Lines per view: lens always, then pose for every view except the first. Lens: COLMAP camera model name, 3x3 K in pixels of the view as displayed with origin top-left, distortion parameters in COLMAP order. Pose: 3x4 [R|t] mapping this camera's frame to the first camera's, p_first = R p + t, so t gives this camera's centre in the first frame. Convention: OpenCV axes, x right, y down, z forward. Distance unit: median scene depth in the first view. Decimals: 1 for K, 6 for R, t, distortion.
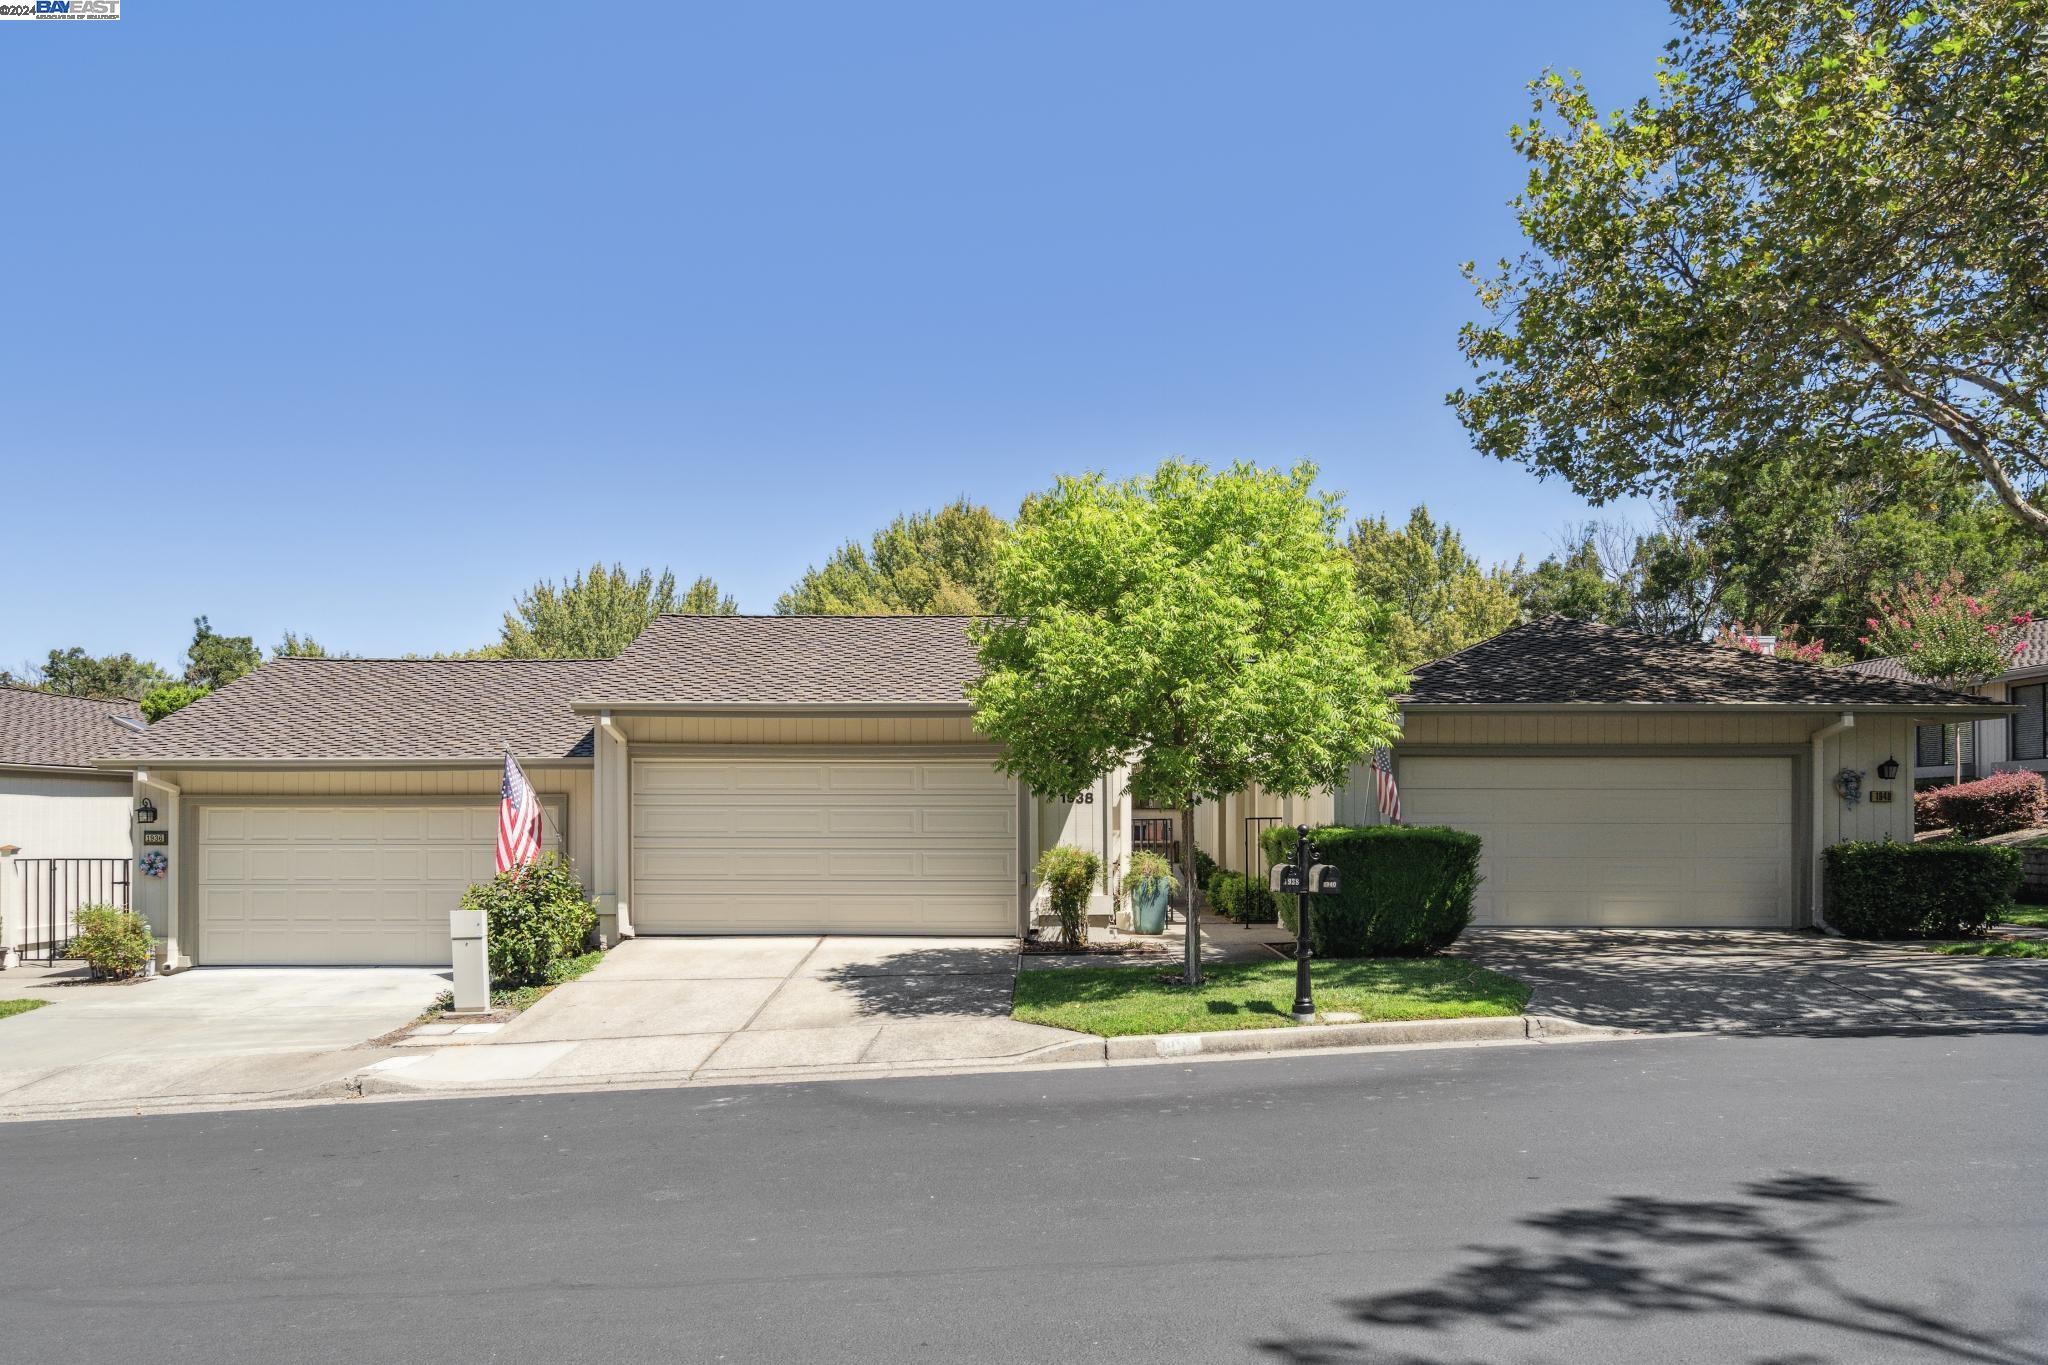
lens RADIAL K [[952.7, 0, 1013.4], [0, 952.7, 656.8], [0, 0, 1]] dist [-0.000786, -0.000277]
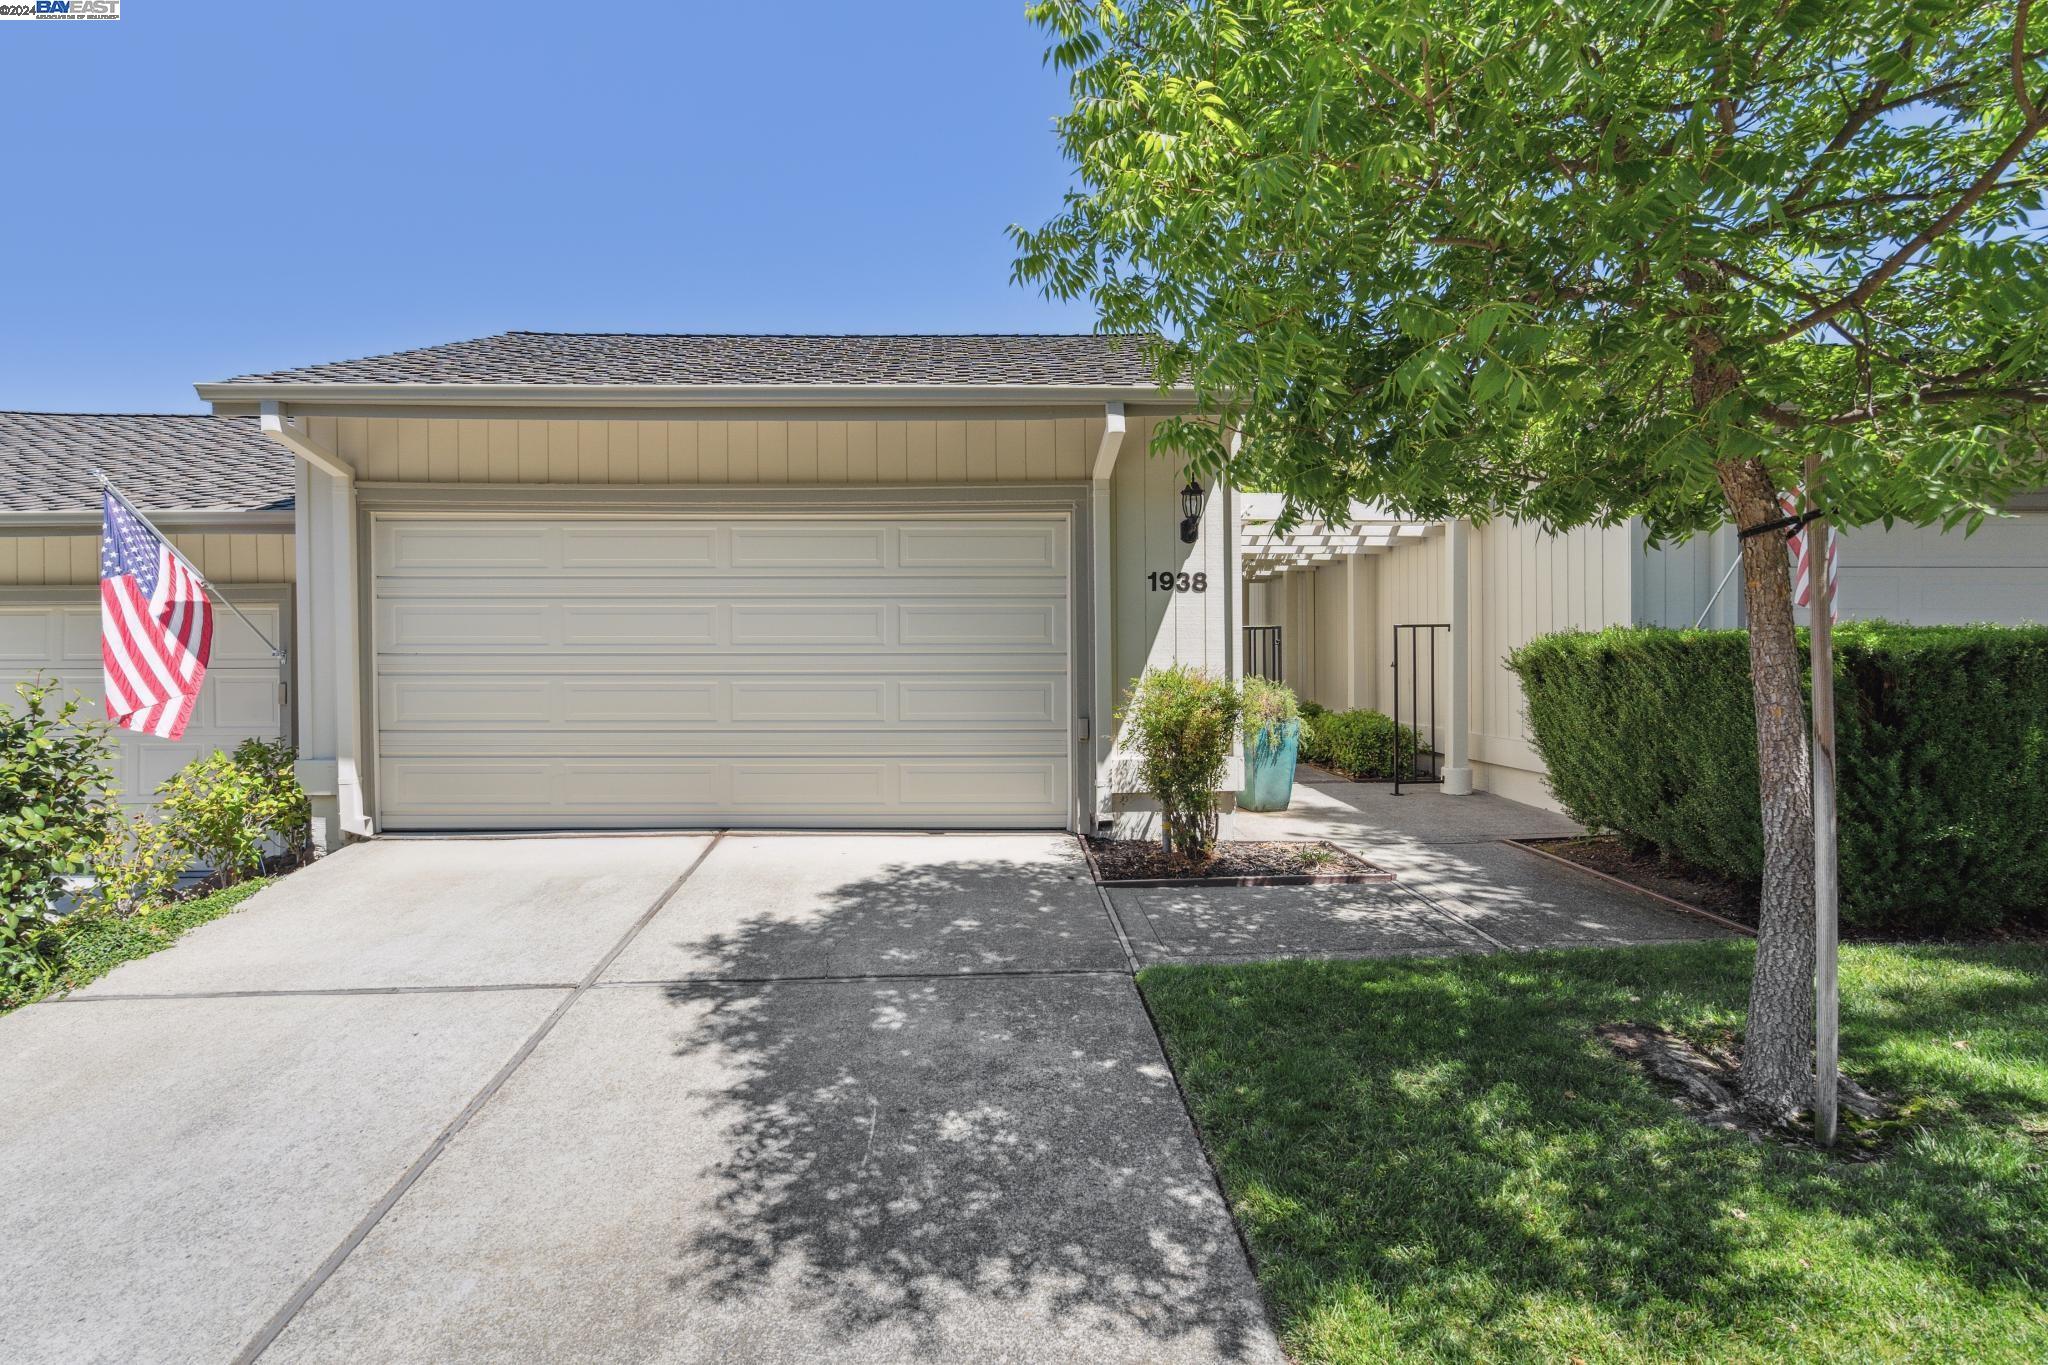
lens RADIAL K [[952.7, 0, 1013.4], [0, 952.7, 656.8], [0, 0, 1]] dist [-0.000786, -0.000277]
pose [[0.999432, -0.002698, 0.033602, -0.050955], [-0.003590, 0.982604, 0.185678, 0.091856], [-0.033519, -0.185693, 0.982036, 0.474359]]
